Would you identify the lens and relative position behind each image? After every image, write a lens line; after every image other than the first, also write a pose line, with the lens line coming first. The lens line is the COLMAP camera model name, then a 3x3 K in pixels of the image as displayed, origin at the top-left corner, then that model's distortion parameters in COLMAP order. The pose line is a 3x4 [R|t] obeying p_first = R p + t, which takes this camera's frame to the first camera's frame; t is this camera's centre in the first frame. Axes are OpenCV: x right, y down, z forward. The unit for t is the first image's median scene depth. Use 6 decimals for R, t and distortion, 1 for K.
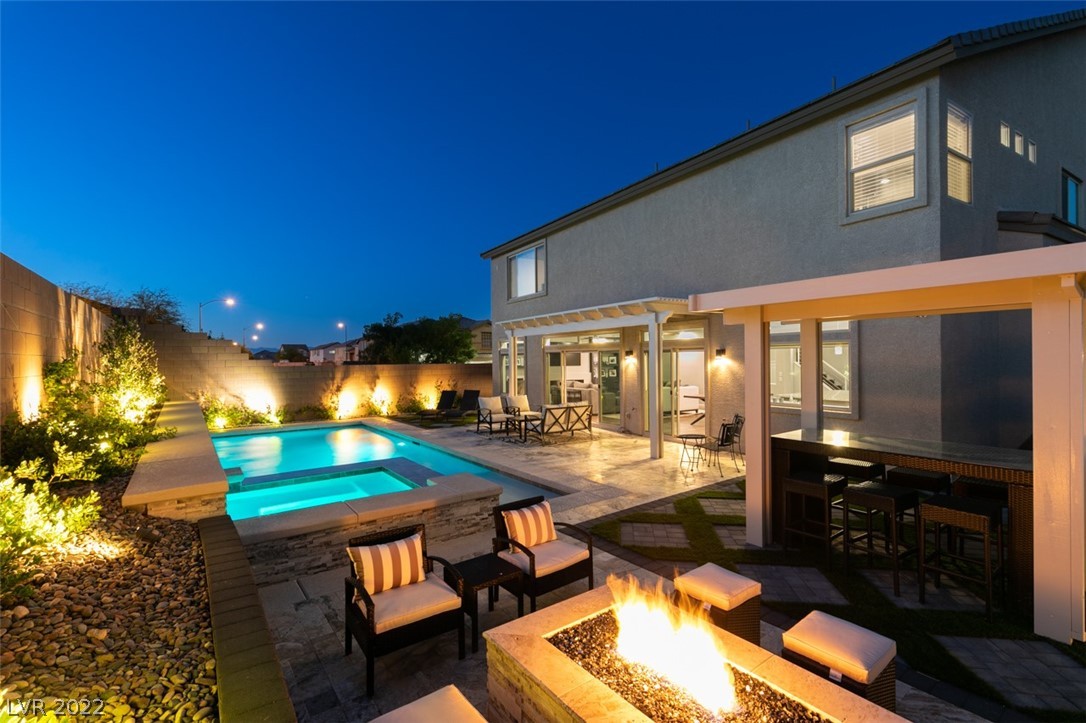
lens RADIAL K [[488.9, 0, 542.3], [0, 488.9, 358.2], [0, 0, 1]] dist [0.004036, -0.000098]
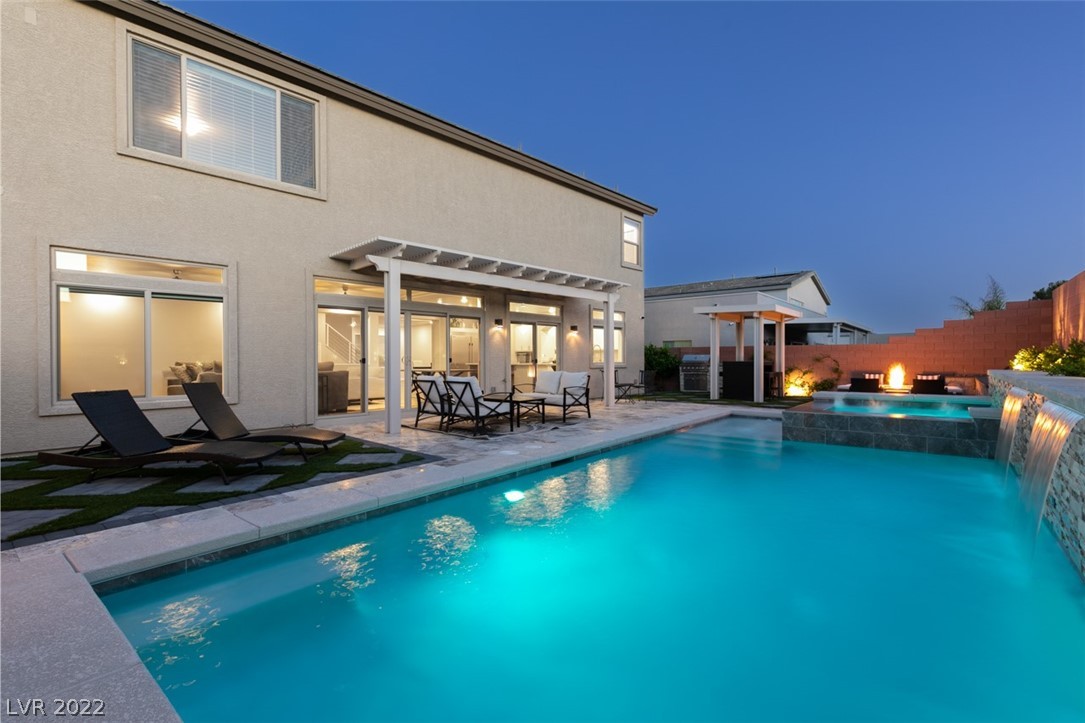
lens RADIAL K [[490.8, 0, 536.2], [0, 490.8, 364.2], [0, 0, 1]] dist [0.003092, 0.000381]
pose [[-0.243596, 0.007373, 0.969849, -0.605148], [0.006975, 0.999959, -0.005850, 0.061306], [-0.969852, 0.005339, -0.243637, 0.936463]]
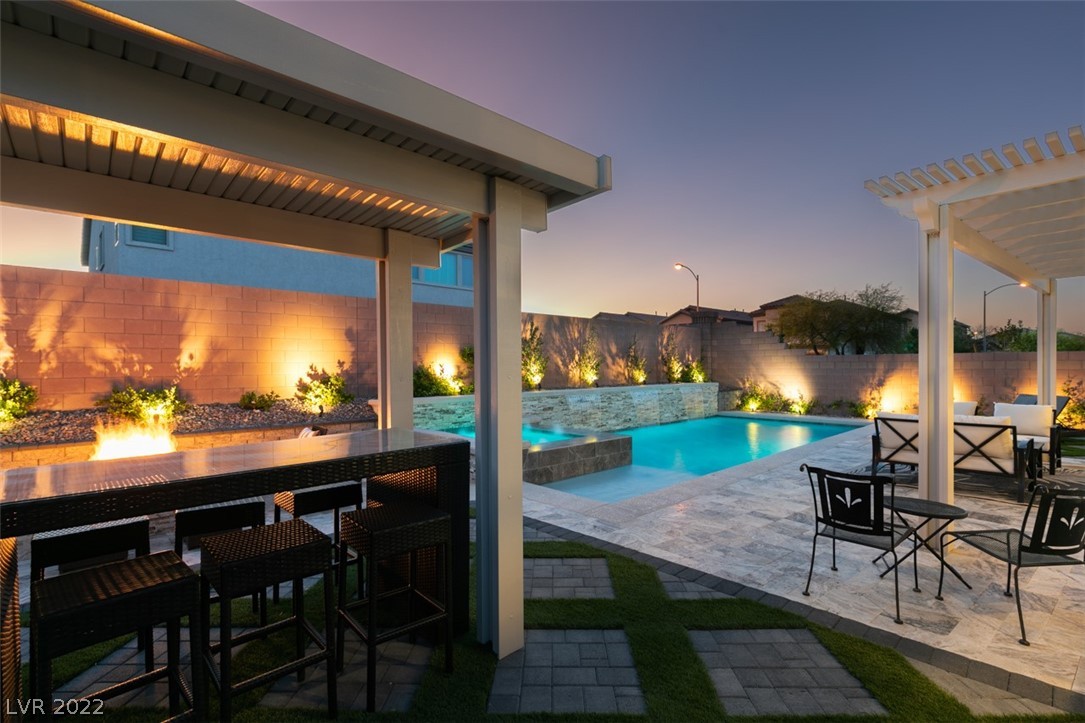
lens RADIAL K [[490.8, 0, 536.2], [0, 490.8, 364.2], [0, 0, 1]] dist [0.003092, 0.000381]
pose [[0.108535, 0.008573, -0.994056, 0.389323], [0.006585, 0.999935, 0.009342, 0.021878], [0.994071, -0.007559, 0.108471, 0.377419]]
